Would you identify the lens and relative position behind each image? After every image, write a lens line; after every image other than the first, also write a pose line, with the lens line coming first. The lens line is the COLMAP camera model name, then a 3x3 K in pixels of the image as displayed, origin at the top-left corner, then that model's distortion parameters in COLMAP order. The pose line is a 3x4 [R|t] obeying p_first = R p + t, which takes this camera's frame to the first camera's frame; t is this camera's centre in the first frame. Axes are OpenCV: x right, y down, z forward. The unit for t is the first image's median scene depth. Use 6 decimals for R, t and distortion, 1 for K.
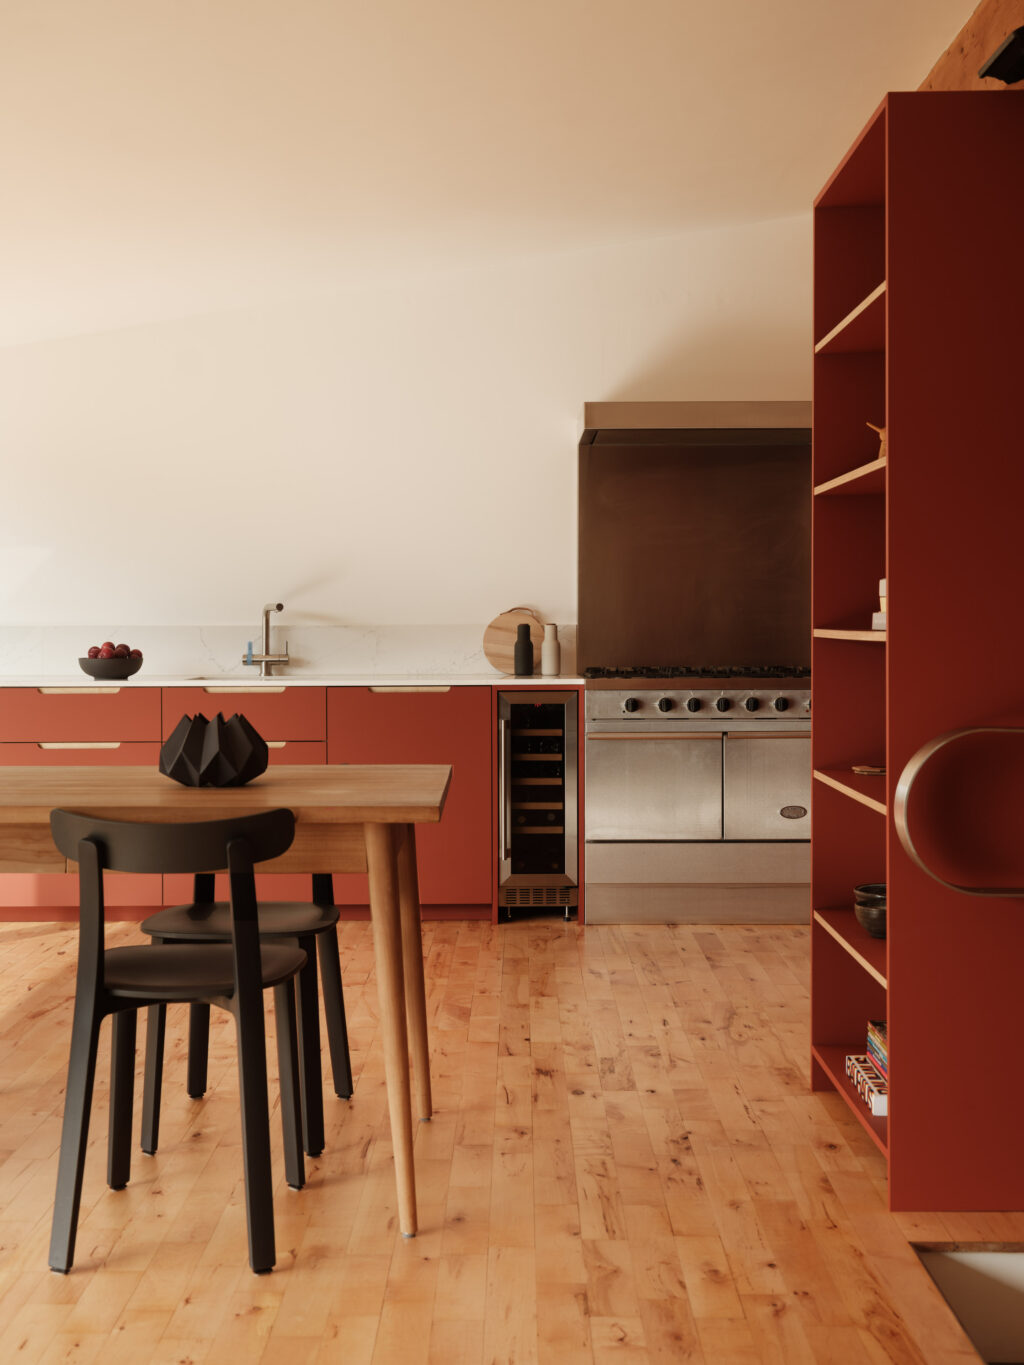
lens RADIAL K [[1657.3, 0, 550.0], [0, 1657.3, 664.7], [0, 0, 1]] dist [-0.000136, 0.000000]
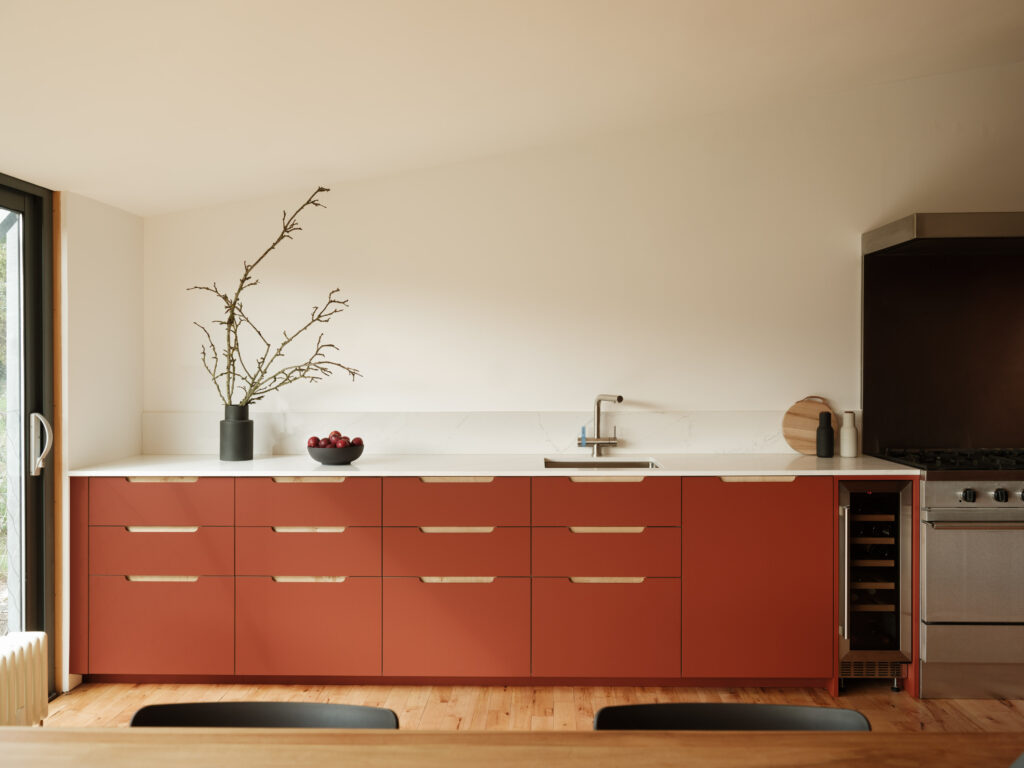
lens RADIAL K [[859.5, 0, 526.5], [0, 859.5, 370.7], [0, 0, 1]] dist [-0.007153, 0.007470]
pose [[0.999032, 0.001630, -0.043964, -0.211241], [-0.002574, 0.999767, -0.021426, -0.043336], [0.043919, 0.021519, 0.998803, 0.431270]]
